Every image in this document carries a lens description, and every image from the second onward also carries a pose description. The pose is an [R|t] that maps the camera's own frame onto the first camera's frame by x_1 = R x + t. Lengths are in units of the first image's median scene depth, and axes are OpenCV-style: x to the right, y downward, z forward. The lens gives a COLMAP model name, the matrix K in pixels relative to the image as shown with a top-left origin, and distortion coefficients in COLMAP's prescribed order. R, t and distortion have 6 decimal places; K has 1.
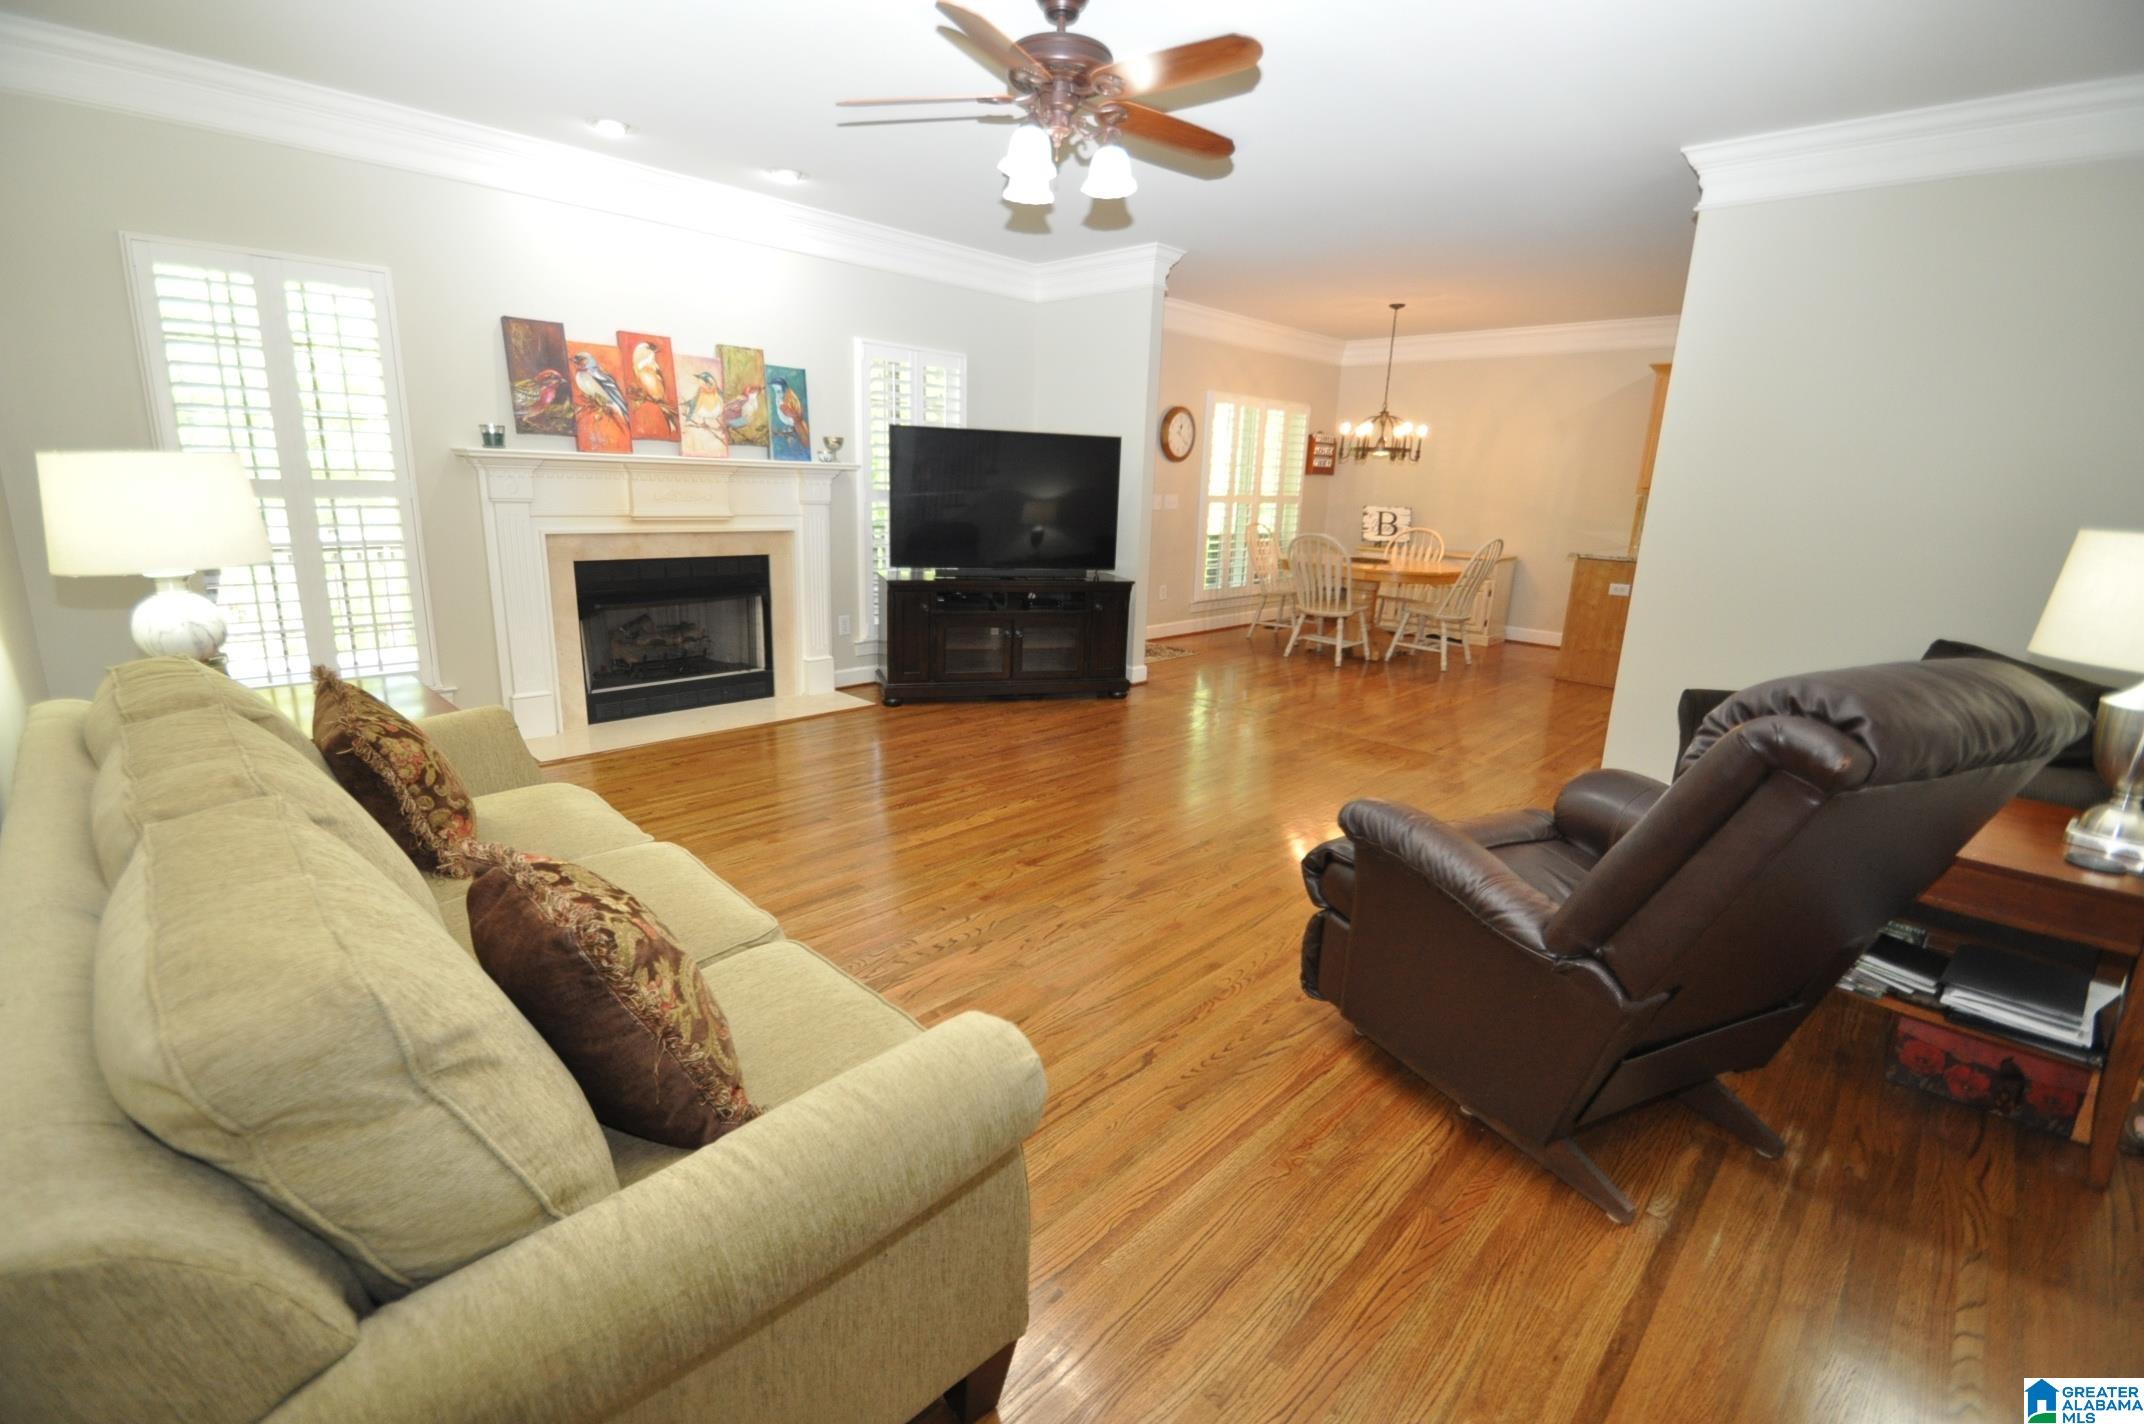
lens RADIAL K [[932.5, 0, 1042.8], [0, 932.5, 705.9], [0, 0, 1]] dist [0.000947, -0.011449]
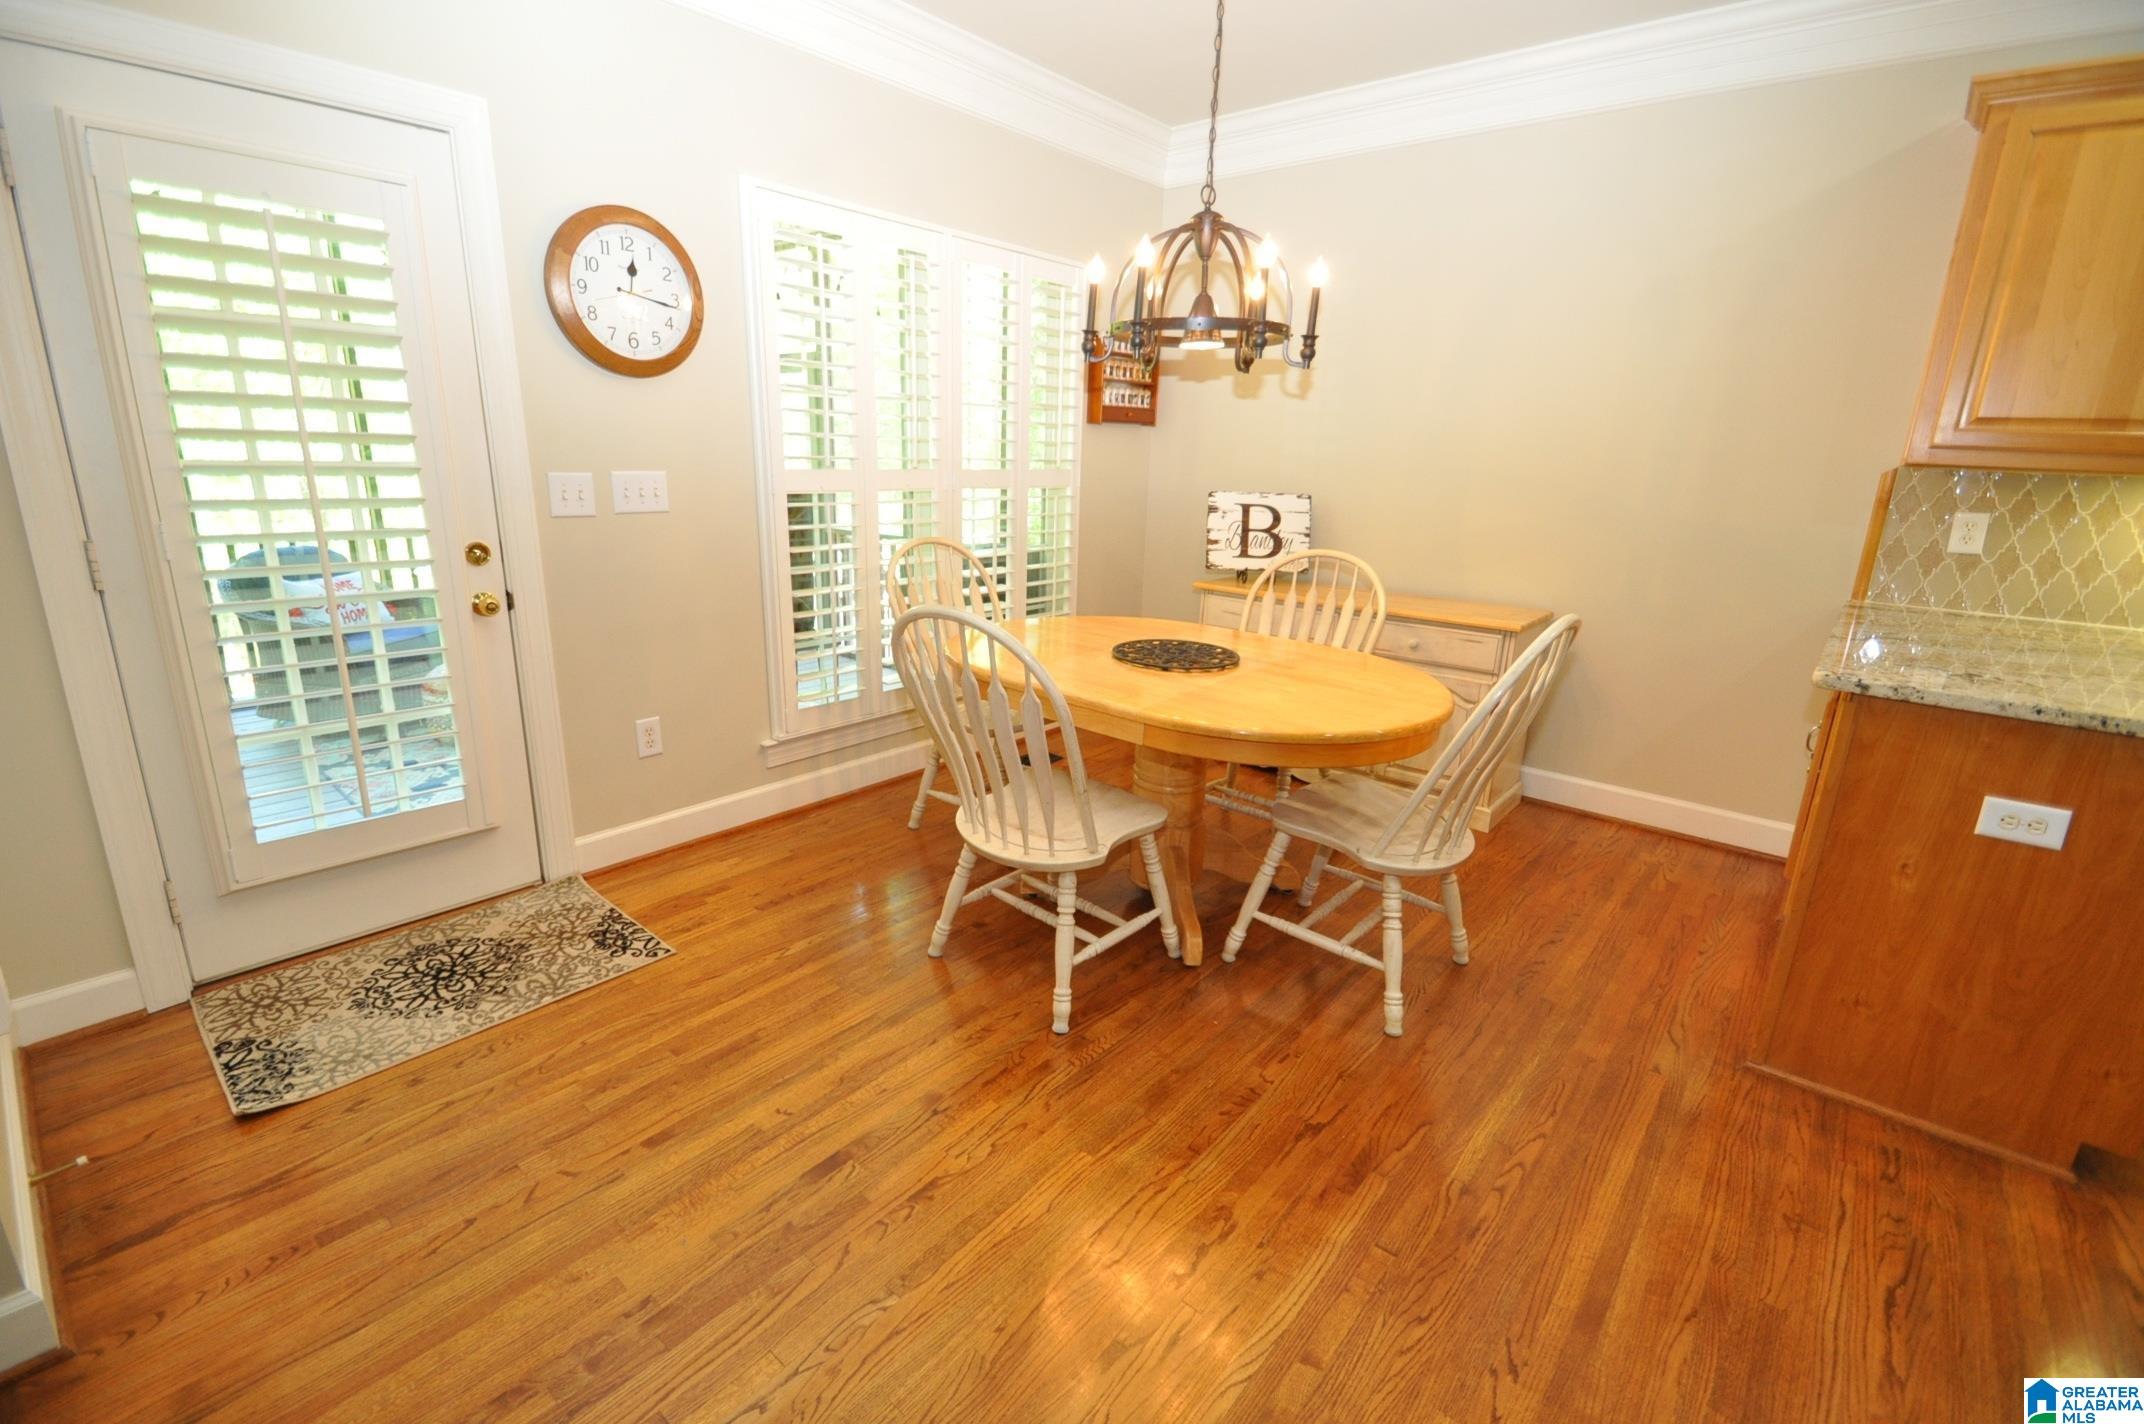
lens RADIAL K [[932.5, 0, 1042.8], [0, 932.5, 705.9], [0, 0, 1]] dist [0.000947, -0.011449]
pose [[0.997632, -0.019884, 0.065848, 0.418642], [0.017819, 0.999335, 0.031798, -0.228323], [-0.066437, -0.030549, 0.997323, 0.993963]]
